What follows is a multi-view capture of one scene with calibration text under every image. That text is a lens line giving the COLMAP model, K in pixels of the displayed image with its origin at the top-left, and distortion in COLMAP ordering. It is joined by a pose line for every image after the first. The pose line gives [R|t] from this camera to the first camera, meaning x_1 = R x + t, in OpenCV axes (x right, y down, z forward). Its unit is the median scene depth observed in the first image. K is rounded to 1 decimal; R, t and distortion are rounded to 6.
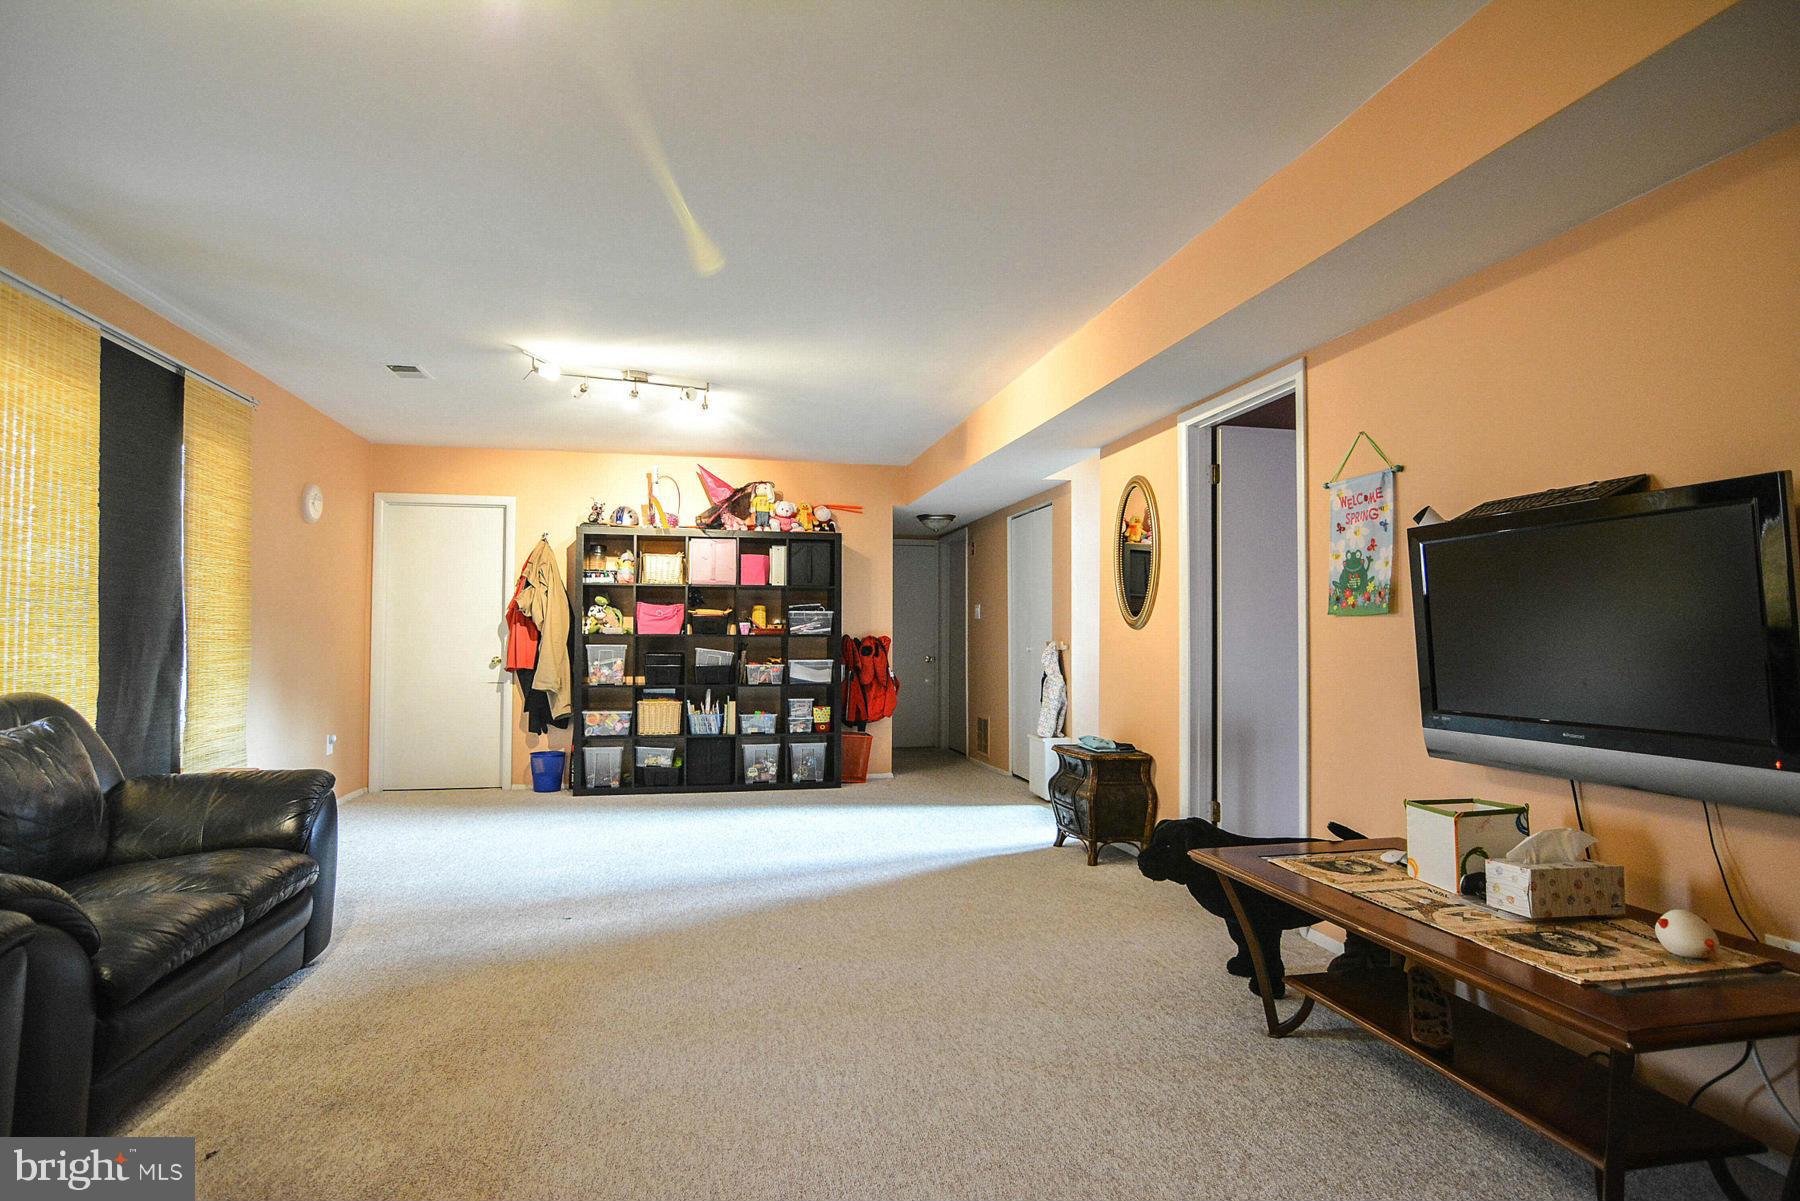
lens RADIAL K [[917.1, 0, 894.6], [0, 917.1, 607.6], [0, 0, 1]] dist [-0.022860, 0.002446]
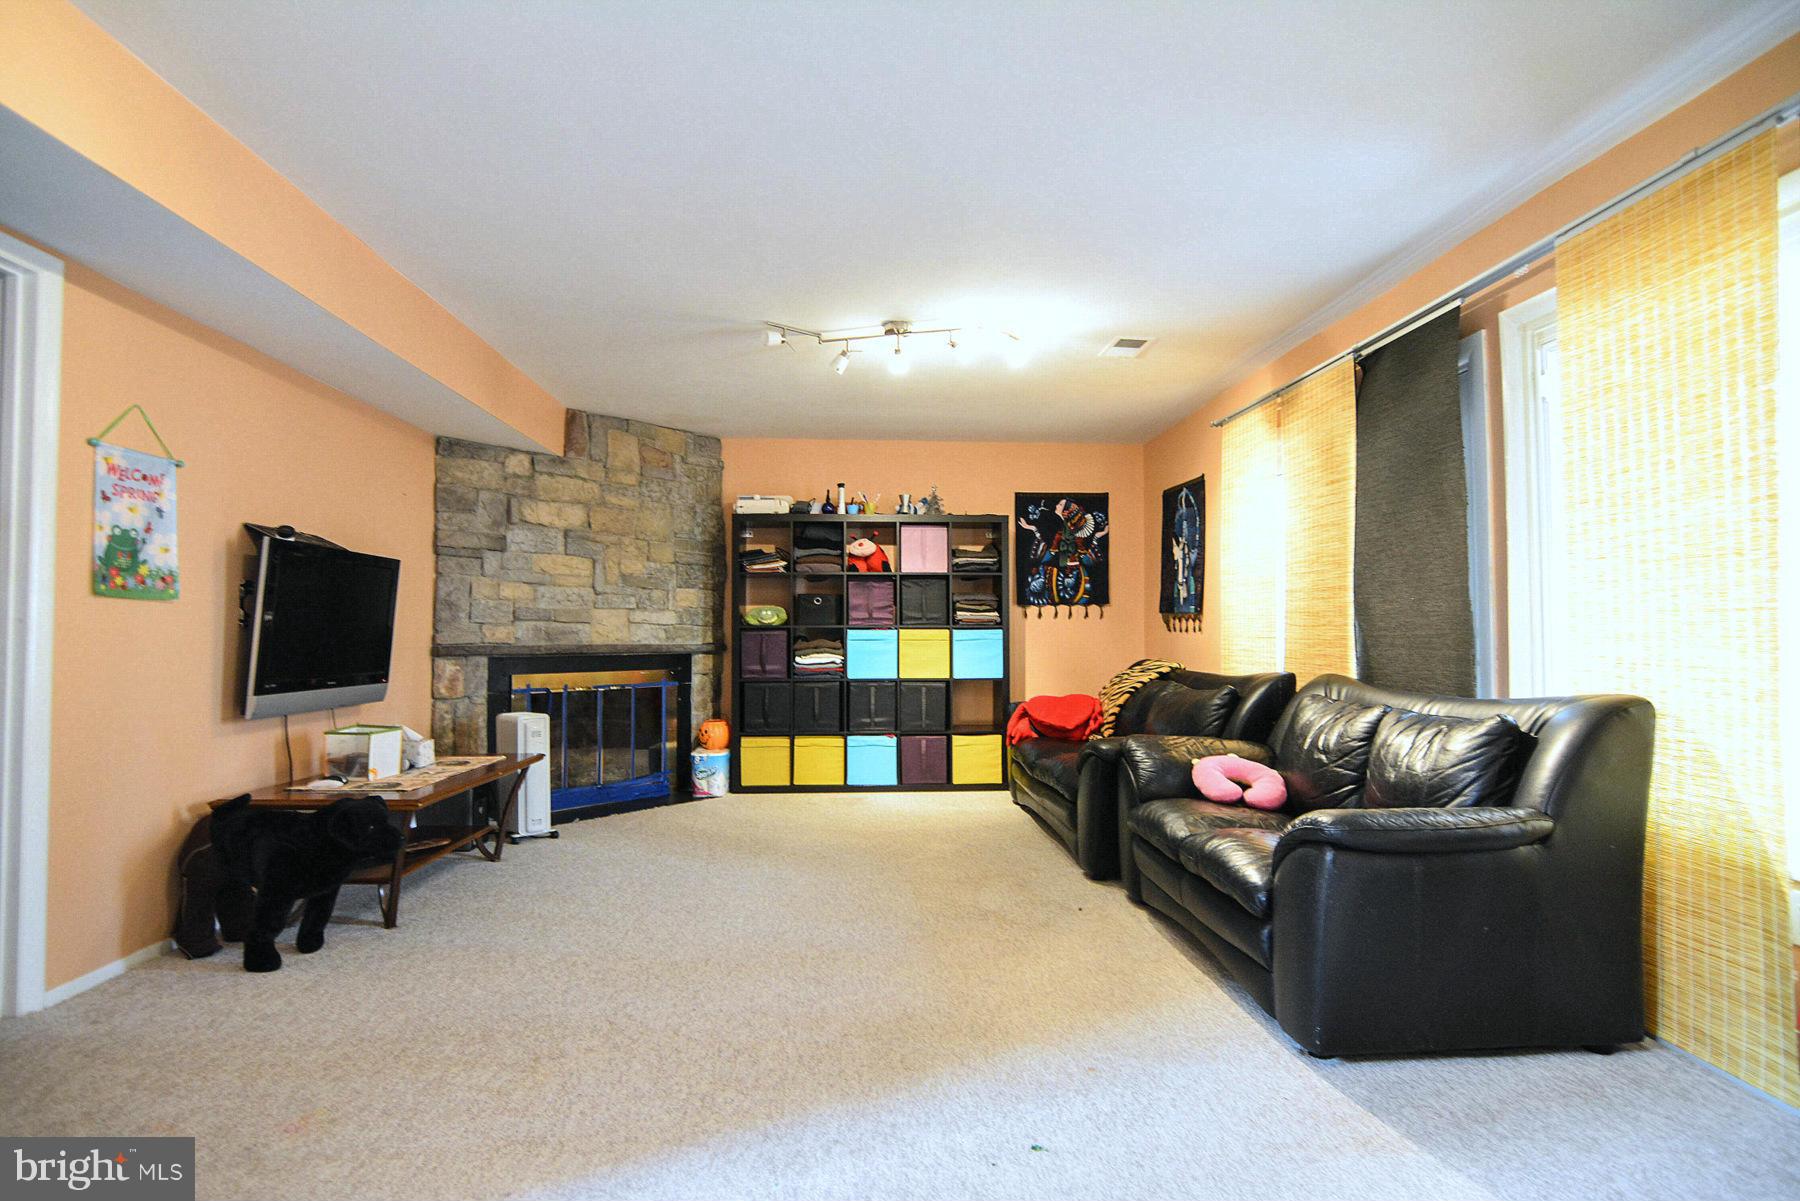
lens RADIAL K [[917.1, 0, 901.6], [0, 917.1, 604.7], [0, 0, 1]] dist [-0.022860, 0.002446]
pose [[-0.987288, 0.000611, 0.158942, -0.419810], [-0.010138, 0.997715, -0.066804, 0.069062], [-0.158620, -0.067566, -0.985025, 1.785425]]
